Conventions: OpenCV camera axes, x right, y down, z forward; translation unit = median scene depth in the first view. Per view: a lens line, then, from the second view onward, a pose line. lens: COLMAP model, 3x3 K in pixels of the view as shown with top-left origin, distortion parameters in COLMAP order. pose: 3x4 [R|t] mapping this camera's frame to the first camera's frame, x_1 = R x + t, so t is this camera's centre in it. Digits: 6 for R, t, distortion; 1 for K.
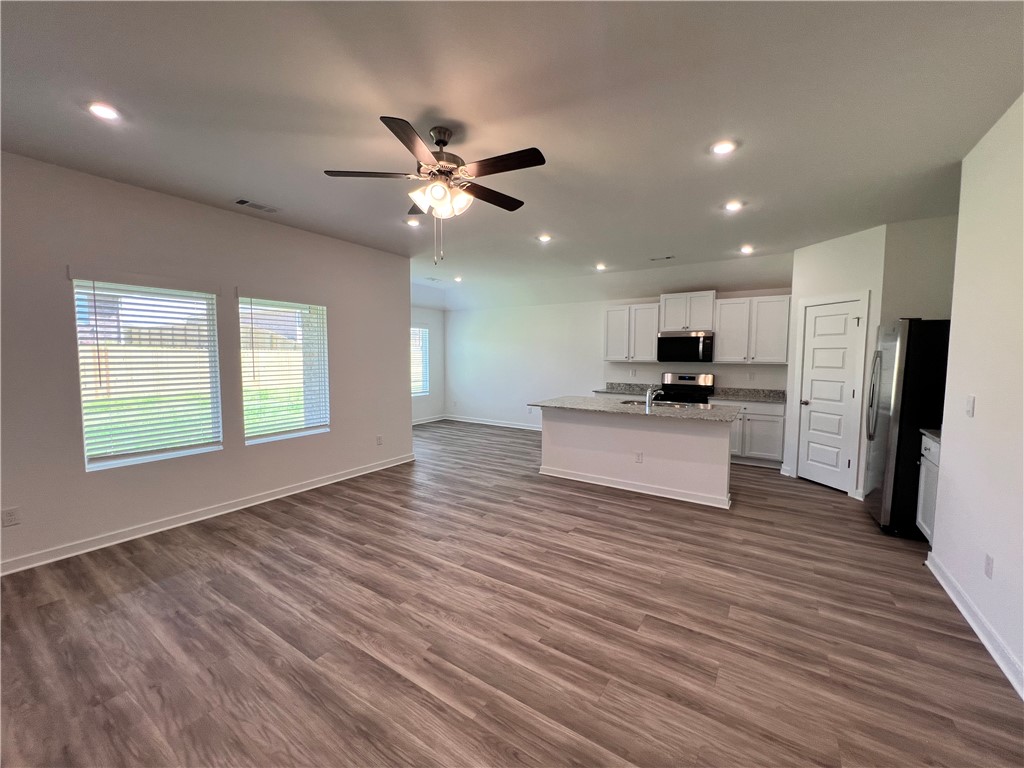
lens RADIAL K [[401.3, 0, 515.5], [0, 401.3, 382.4], [0, 0, 1]] dist [-0.007297, 0.002261]
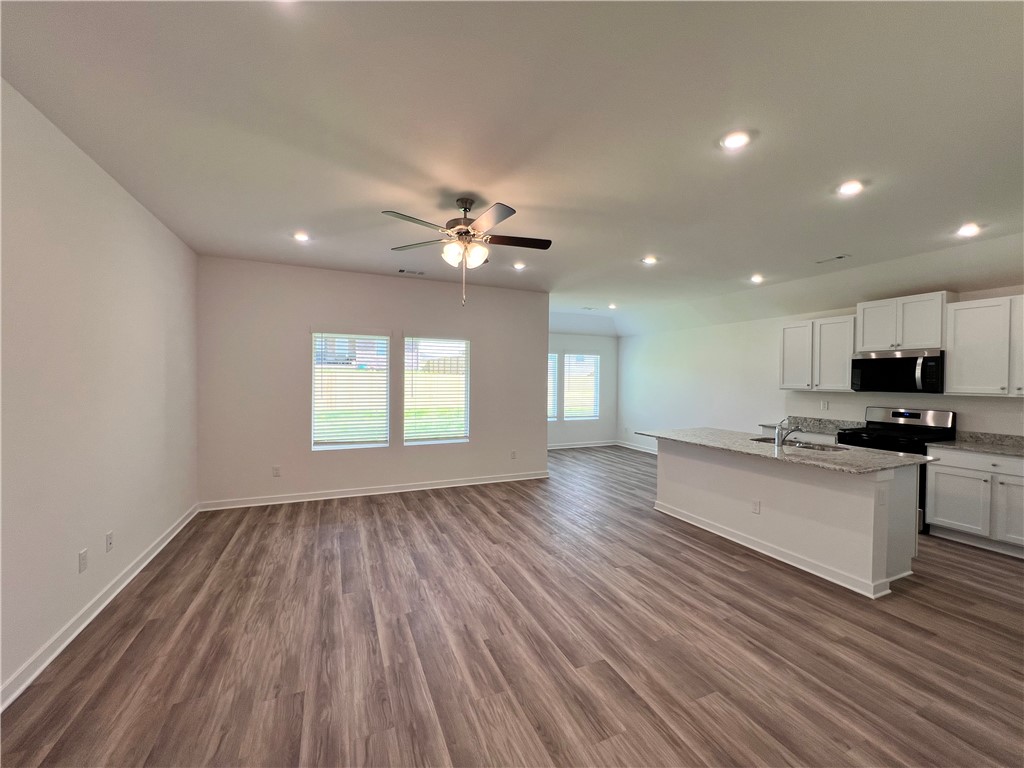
lens RADIAL K [[401.3, 0, 515.5], [0, 401.3, 382.4], [0, 0, 1]] dist [-0.007297, 0.002261]
pose [[0.846029, 0.009481, -0.533053, 0.434373], [-0.043434, 0.997744, -0.051189, -0.003931], [0.531365, 0.066460, 0.844532, 0.044024]]
